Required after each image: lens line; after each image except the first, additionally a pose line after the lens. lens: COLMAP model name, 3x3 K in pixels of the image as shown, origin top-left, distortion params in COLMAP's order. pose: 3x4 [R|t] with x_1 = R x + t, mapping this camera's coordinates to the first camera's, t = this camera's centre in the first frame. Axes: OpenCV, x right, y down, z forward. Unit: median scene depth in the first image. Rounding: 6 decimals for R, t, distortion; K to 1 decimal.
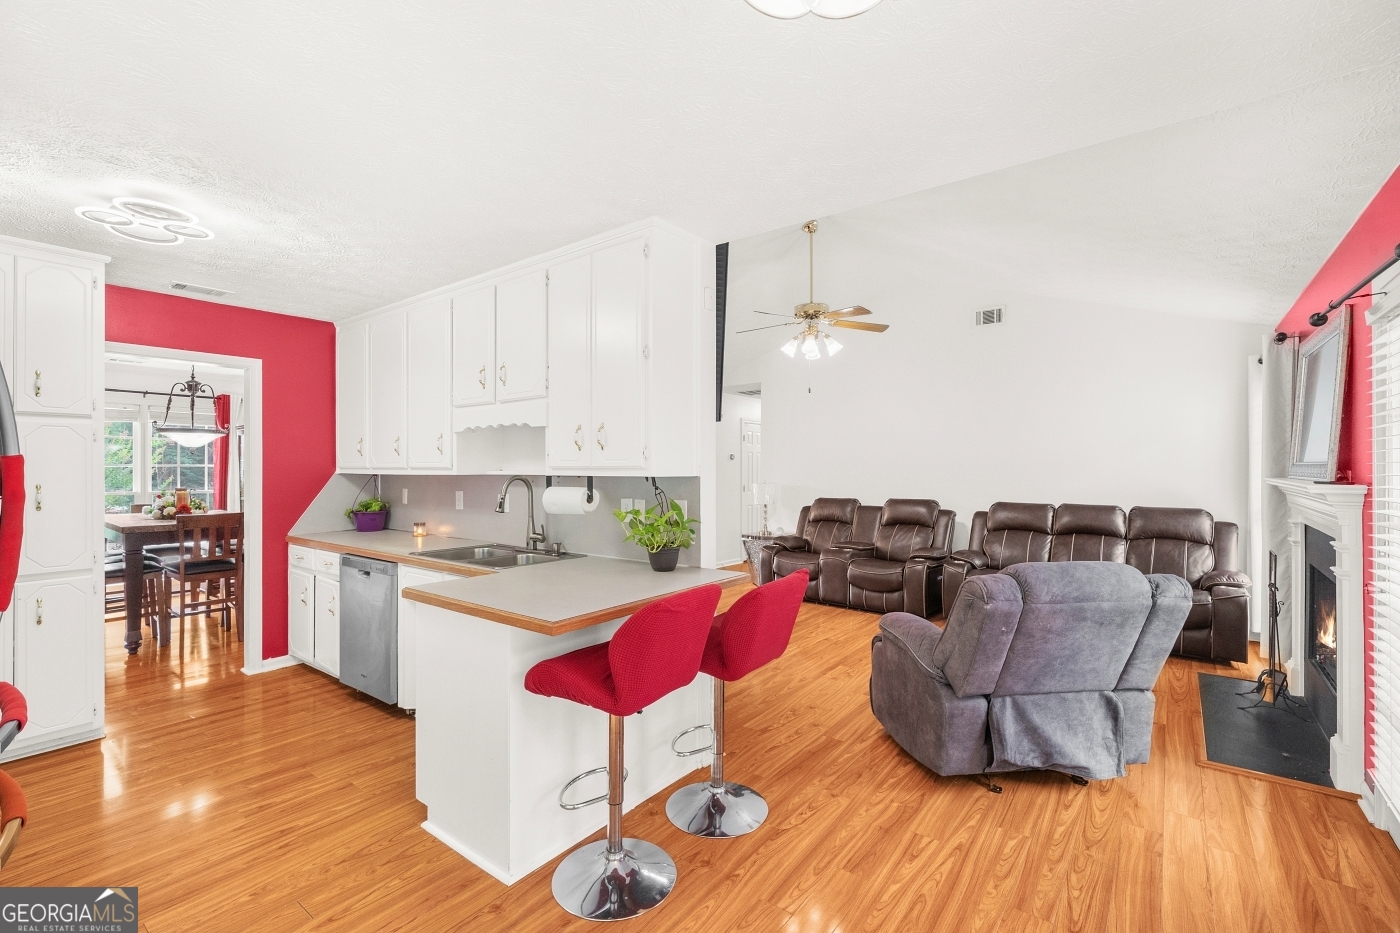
lens RADIAL K [[611.9, 0, 700.0], [0, 611.9, 466.5], [0, 0, 1]] dist [0.001699, 0.000101]
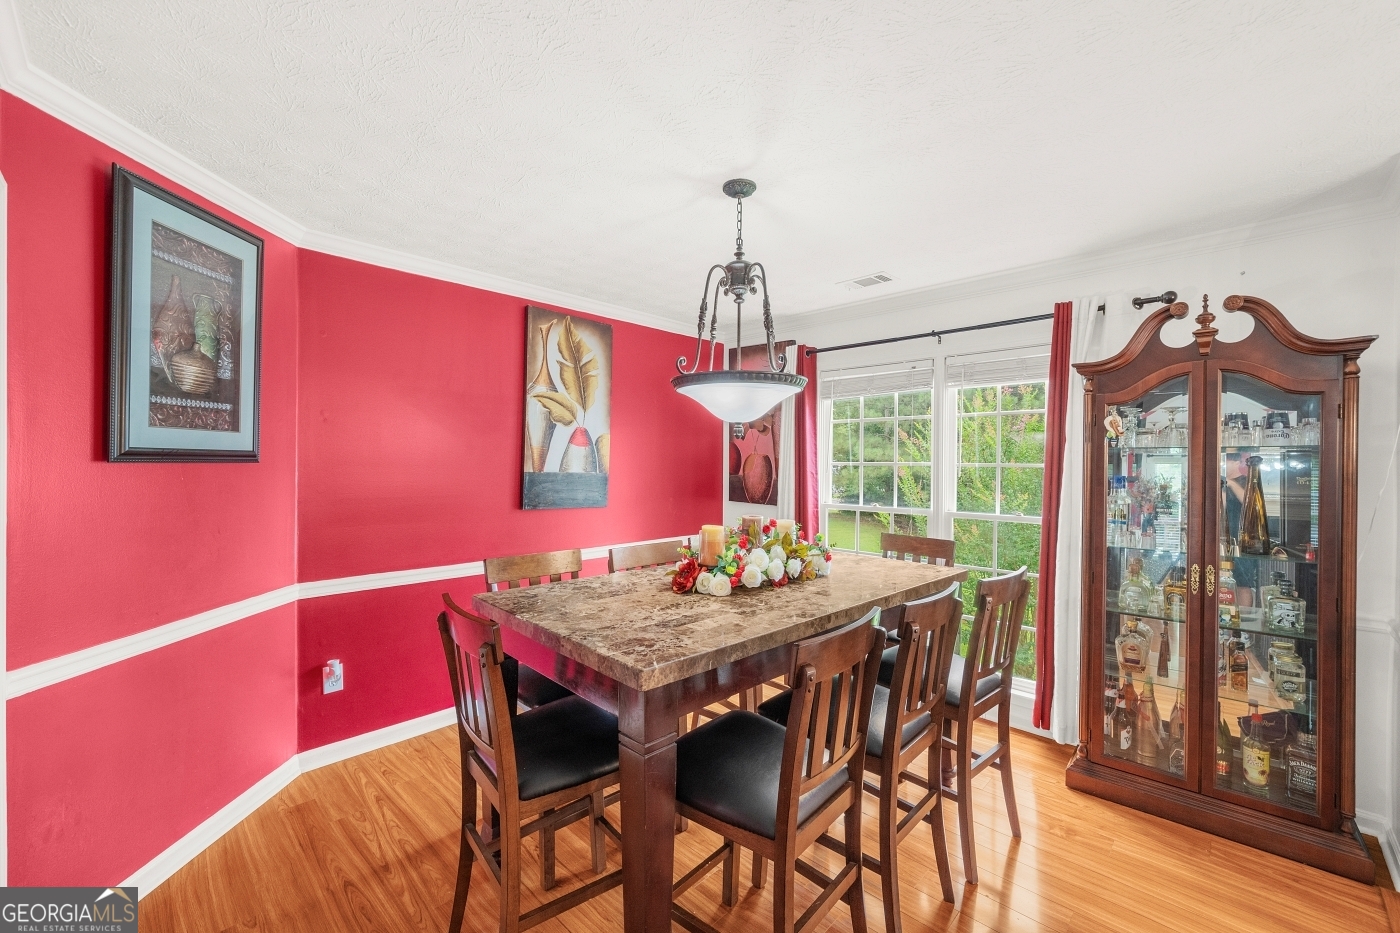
lens RADIAL K [[567.5, 0, 700.0], [0, 567.5, 466.5], [0, 0, 1]] dist [0.000368, 0.000102]
pose [[-0.121700, 0.007457, -0.992539, -0.498745], [-0.002976, 0.999965, 0.007877, -0.004841], [0.992563, 0.003912, -0.121673, 1.166144]]
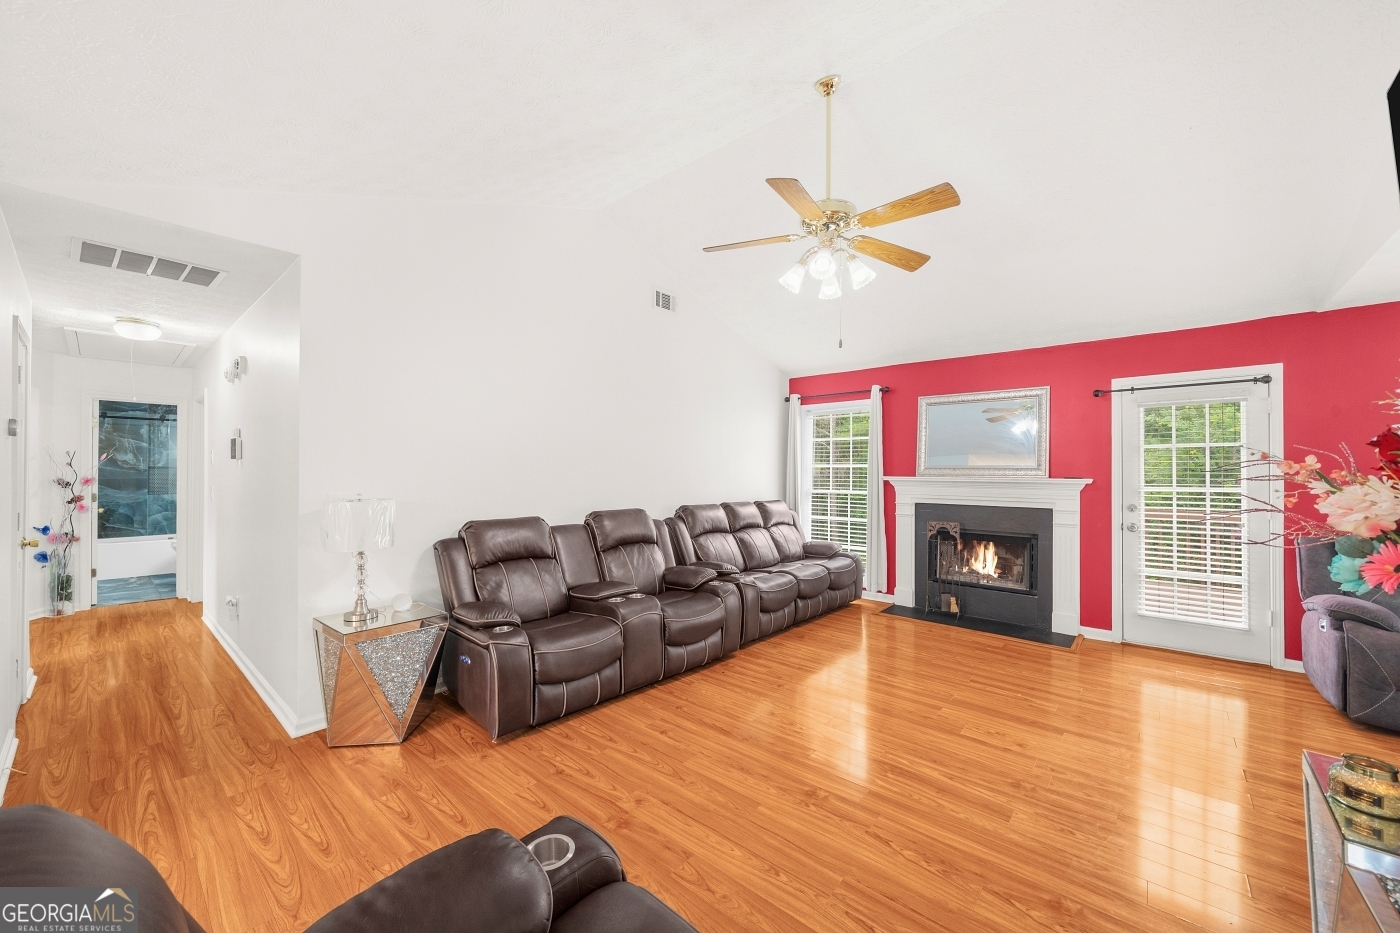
lens RADIAL K [[526.3, 0, 703.5], [0, 526.3, 470.6], [0, 0, 1]] dist [-0.002340, -0.000140]
pose [[0.058102, 0.005357, 0.998296, -0.383390], [-0.006221, 0.999968, -0.005004, 0.010657], [-0.998291, -0.005920, 0.058134, 1.145640]]
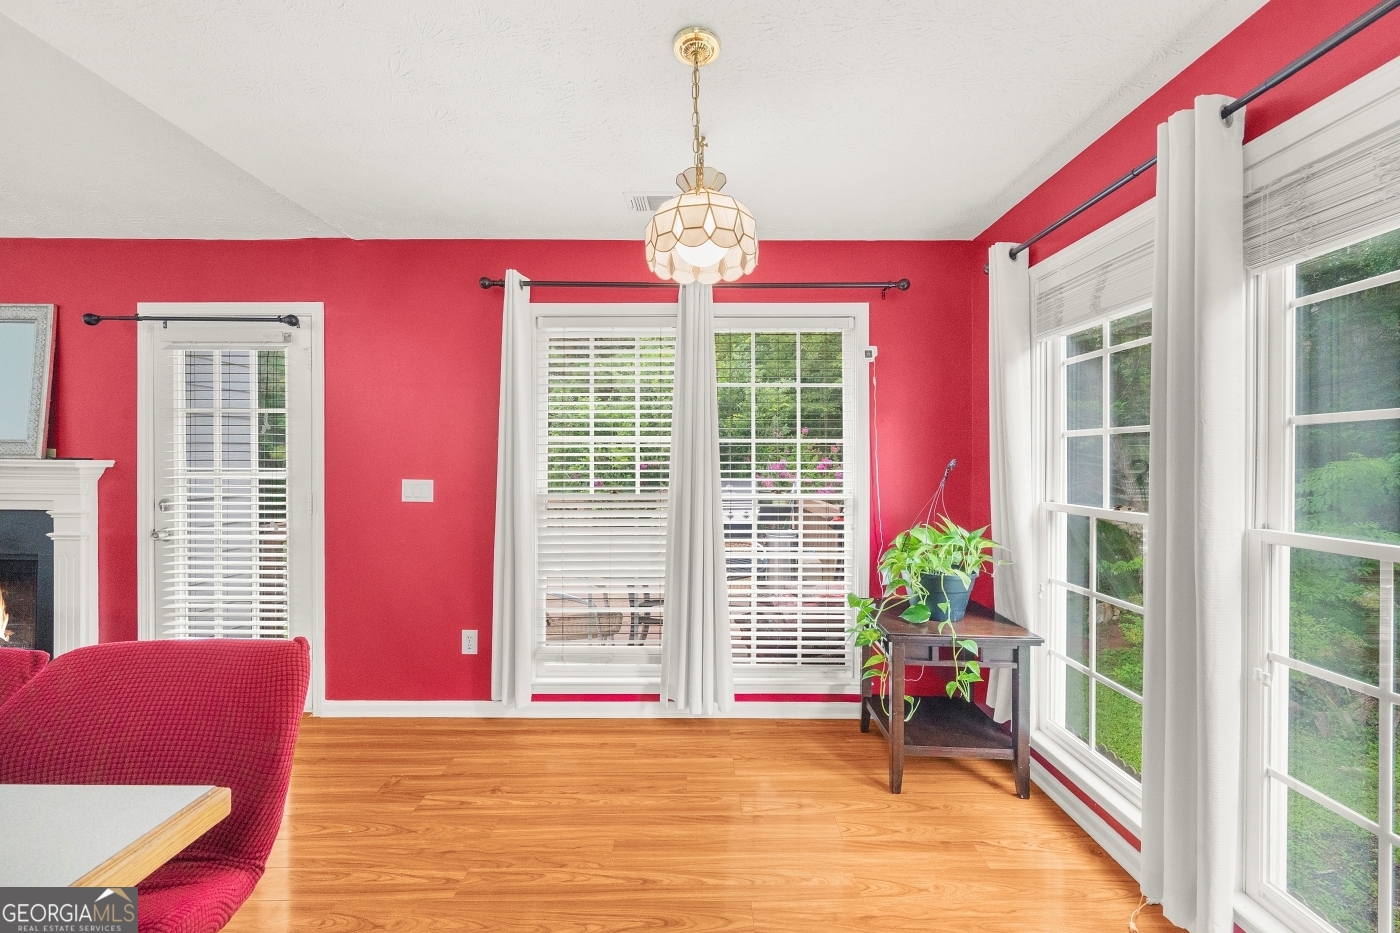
lens RADIAL K [[544.7, 0, 696.4], [0, 544.7, 463.3], [0, 0, 1]] dist [0.017502, 0.000002]
pose [[-0.606121, -0.003868, 0.795363, -0.286038], [-0.007889, 0.999968, -0.001149, 0.015585], [-0.795333, -0.006971, -0.606132, 0.381916]]
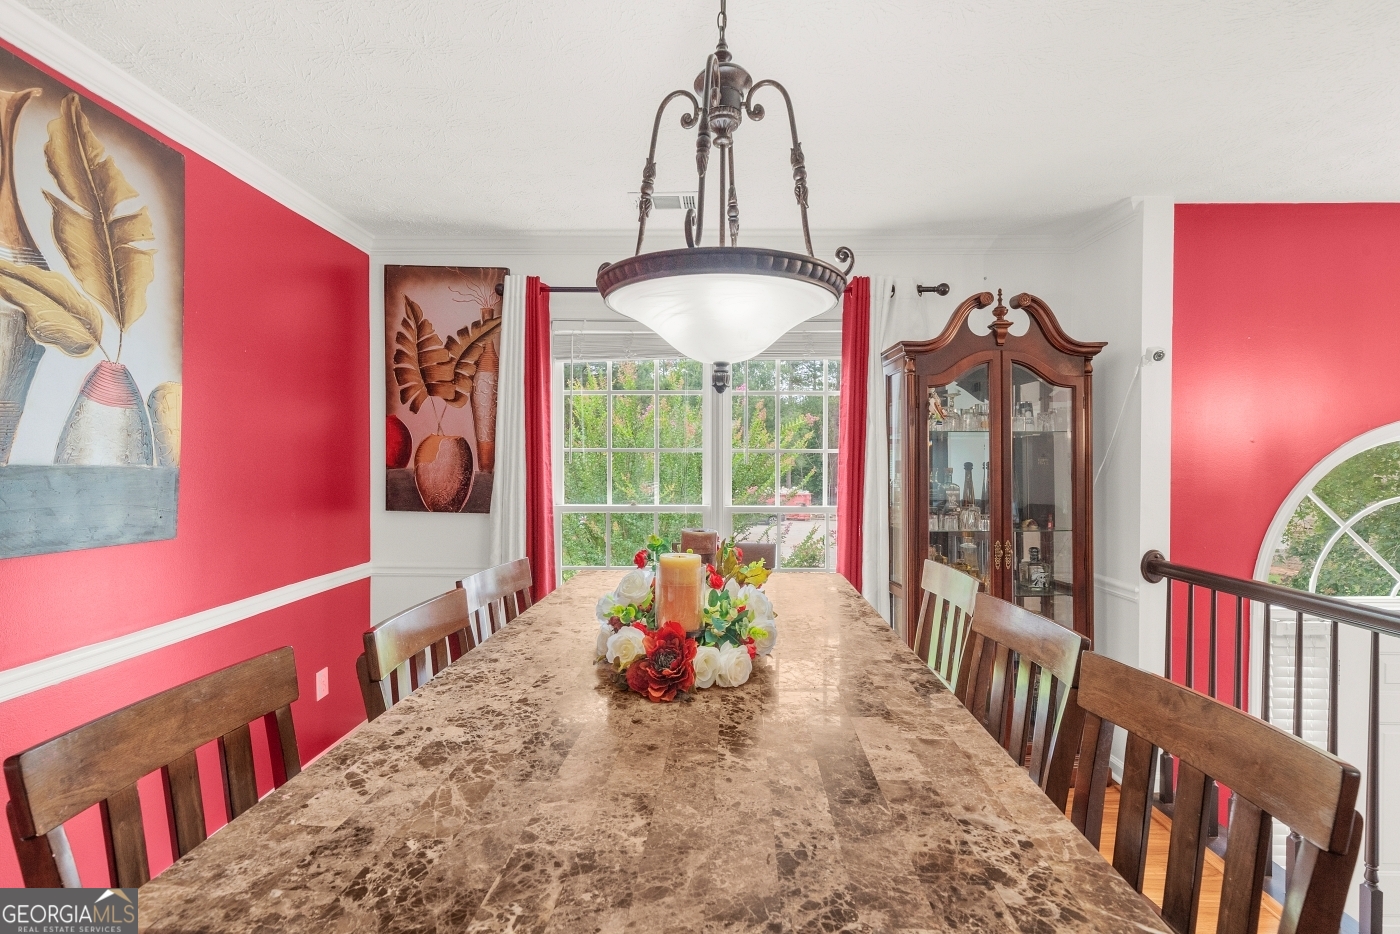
lens RADIAL K [[628.6, 0, 700.2], [0, 628.6, 468.6], [0, 0, 1]] dist [0.000118, 0.000332]
pose [[0.594857, 0.013480, -0.803719, -0.730940], [0.000088, 0.999858, 0.016835, 0.005516], [0.803832, -0.010085, 0.594771, 0.971756]]
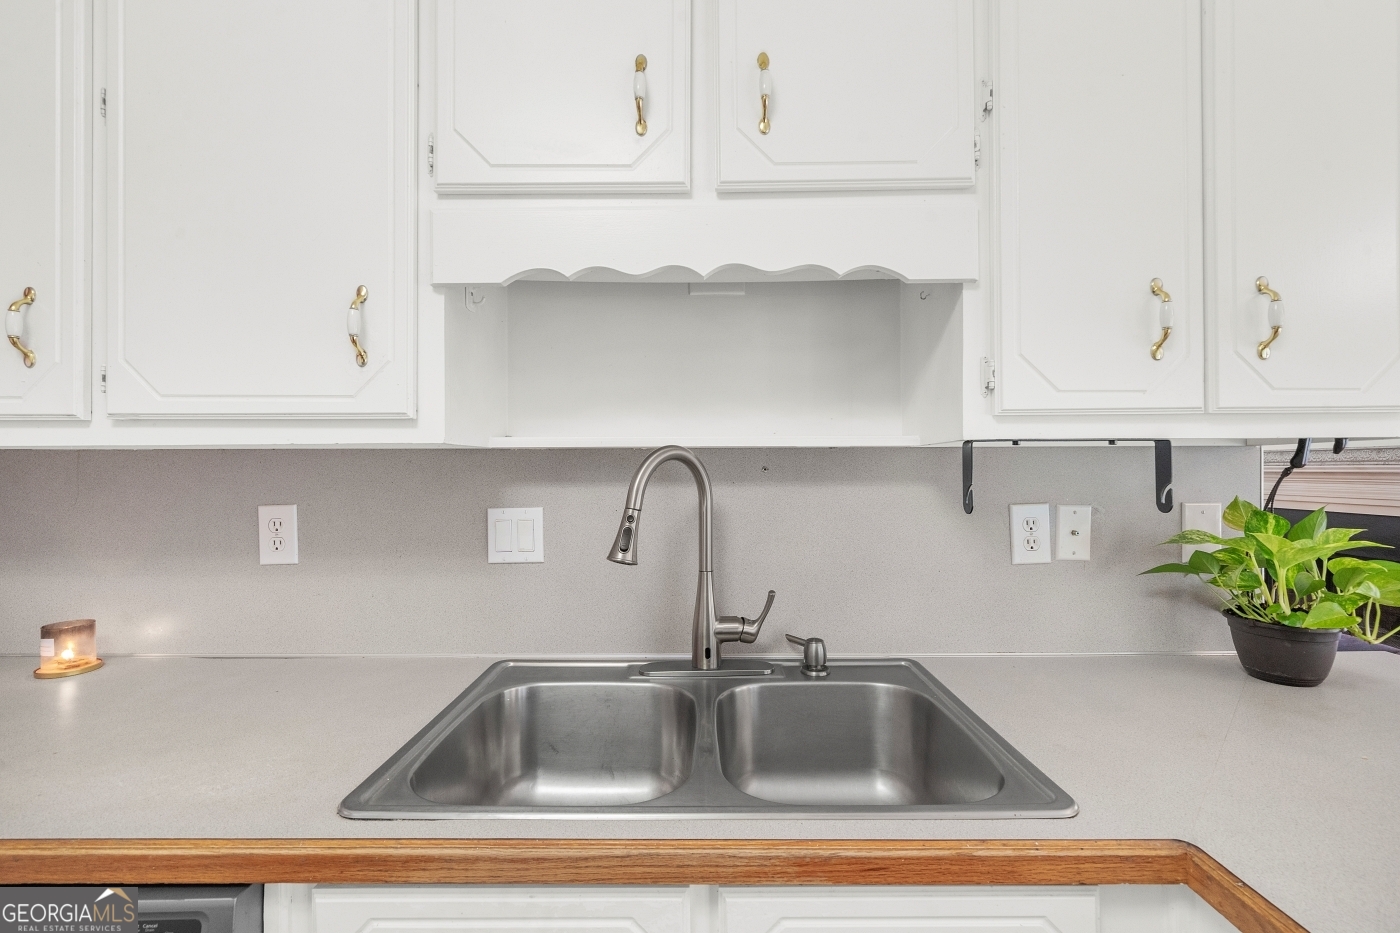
lens RADIAL K [[611.9, 0, 700.0], [0, 611.9, 466.5], [0, 0, 1]] dist [0.001699, 0.000101]
pose [[0.797474, 0.001364, 0.603352, -0.354392], [0.001529, 0.999990, -0.004283, 0.019119], [-0.603351, 0.004338, 0.797464, 0.537439]]
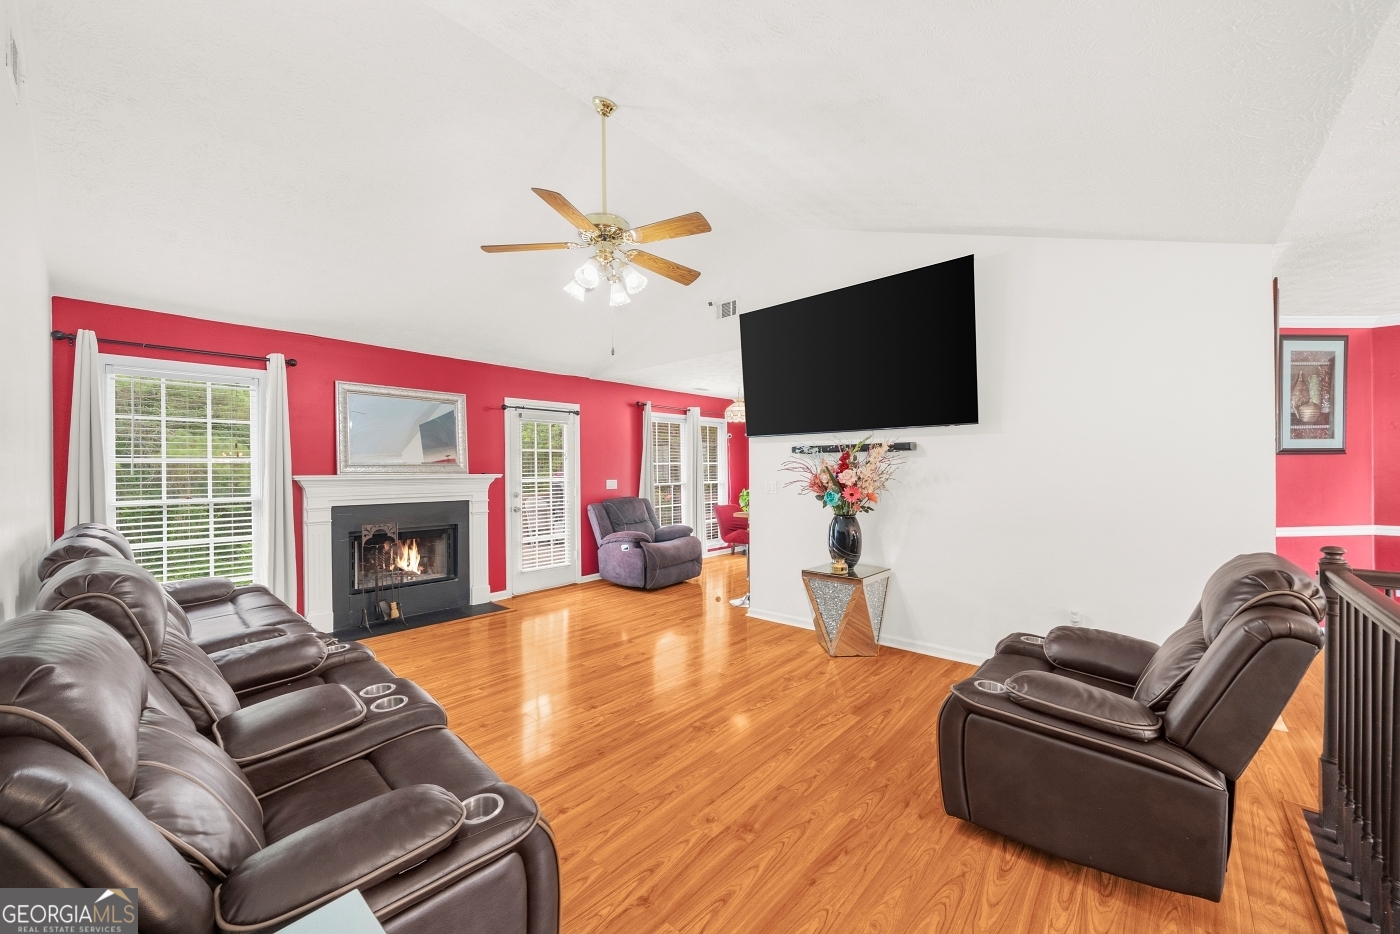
lens RADIAL K [[530.1, 0, 698.0], [0, 530.1, 468.5], [0, 0, 1]] dist [-0.005736, -0.000183]
pose [[-0.997312, 0.009696, 0.072622, 0.040993], [0.009366, 0.999944, -0.004879, 0.013900], [-0.072665, -0.004186, -0.997348, 1.647991]]
